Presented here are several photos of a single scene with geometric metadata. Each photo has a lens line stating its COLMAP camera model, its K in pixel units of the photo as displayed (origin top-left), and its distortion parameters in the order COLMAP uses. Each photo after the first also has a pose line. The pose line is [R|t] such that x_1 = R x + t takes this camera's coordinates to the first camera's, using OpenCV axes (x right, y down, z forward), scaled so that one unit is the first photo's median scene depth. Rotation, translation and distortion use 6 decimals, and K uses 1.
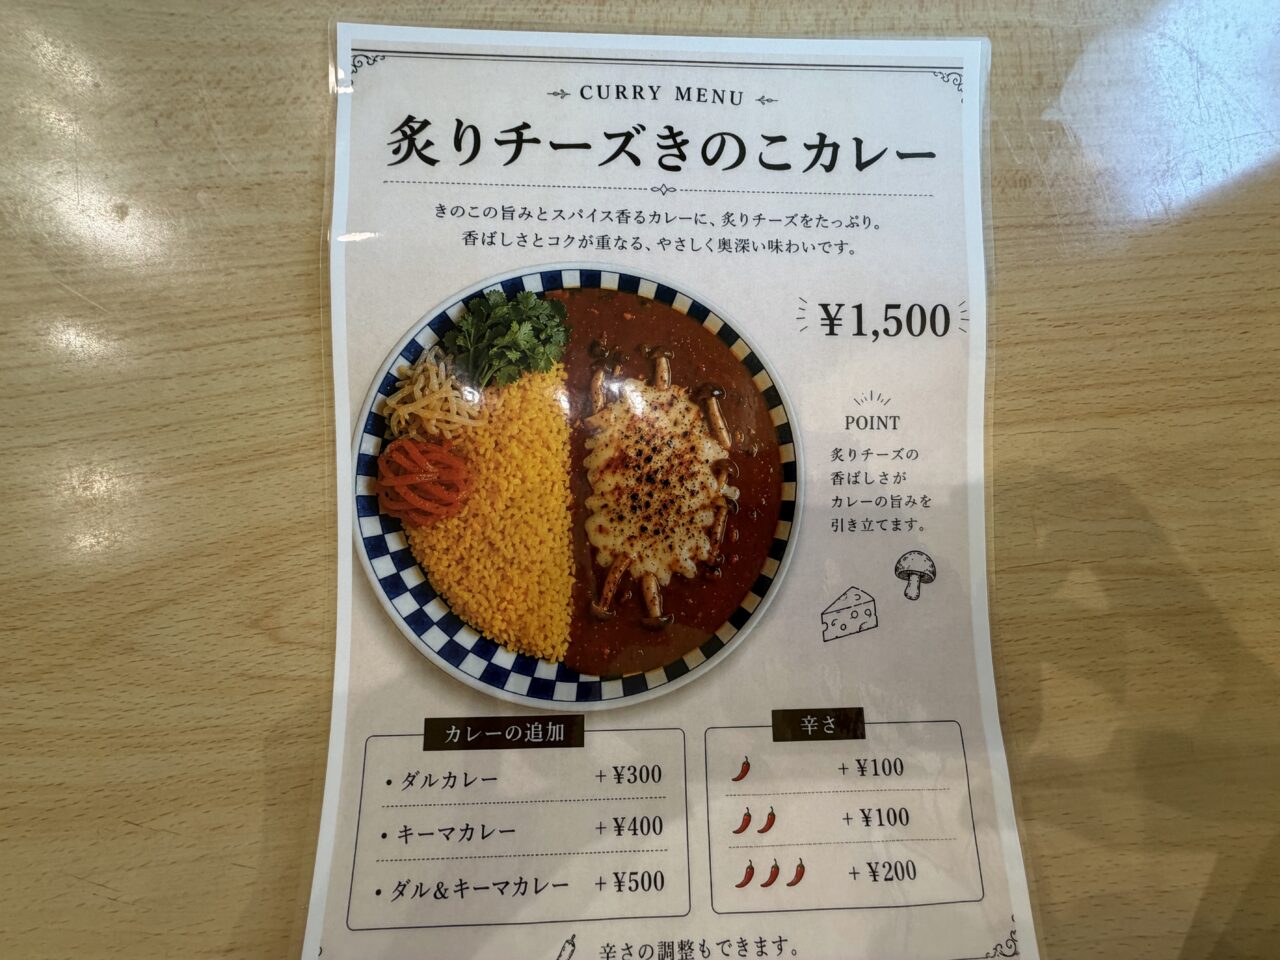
lens RADIAL K [[512.7, 0, 642.4], [0, 512.7, 485.7], [0, 0, 1]] dist [0.001869, 0.000791]
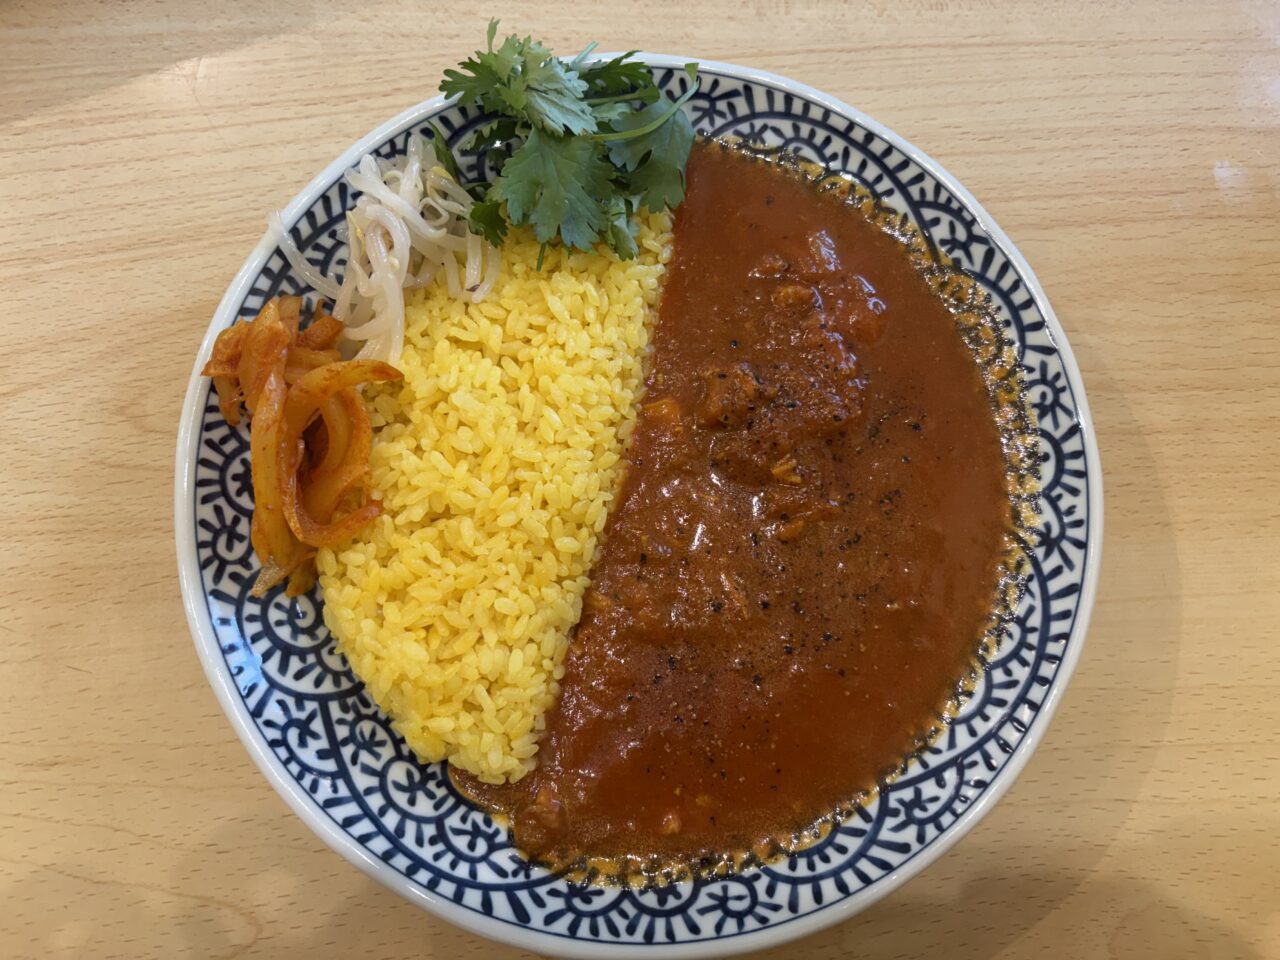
lens RADIAL K [[955.6, 0, 639.1], [0, 955.6, 480.2], [0, 0, 1]] dist [0.035043, -0.045851]
pose [[0.993194, 0.027929, 0.113077, -0.010229], [-0.062662, 0.946484, 0.316609, -0.236258], [-0.098183, -0.321540, 0.941792, -0.821571]]
